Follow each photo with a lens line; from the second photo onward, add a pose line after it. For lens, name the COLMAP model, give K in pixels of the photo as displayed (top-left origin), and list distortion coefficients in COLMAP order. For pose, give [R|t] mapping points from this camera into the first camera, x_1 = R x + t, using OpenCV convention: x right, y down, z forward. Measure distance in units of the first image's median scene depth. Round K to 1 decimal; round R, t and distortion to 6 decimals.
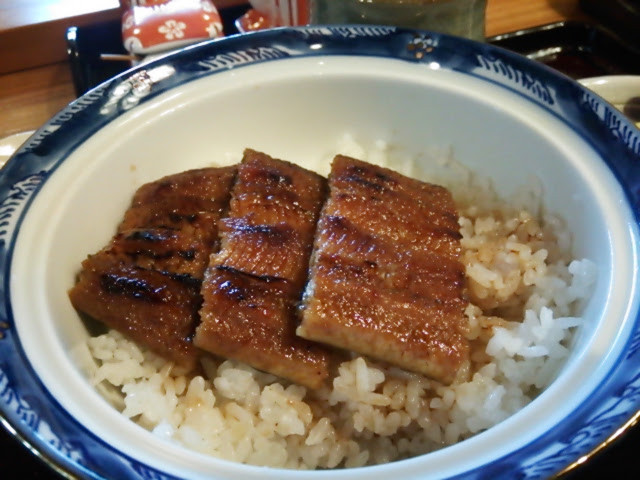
lens RADIAL K [[560.8, 0, 320.0], [0, 560.8, 240.0], [0, 0, 1]] dist [0.069957, -0.257472]
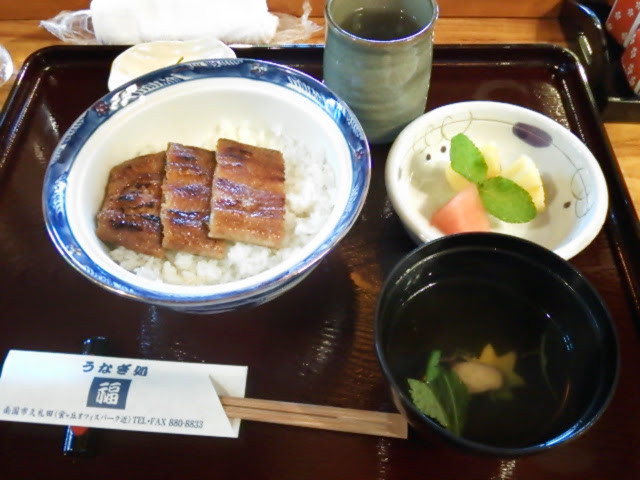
lens RADIAL K [[560.8, 0, 320.0], [0, 560.8, 240.0], [0, 0, 1]] dist [0.069957, -0.257472]
pose [[0.982854, -0.132147, 0.128586, 0.084163], [0.106102, 0.975697, 0.191722, -0.164977], [-0.150796, -0.174792, 0.972989, -1.020439]]
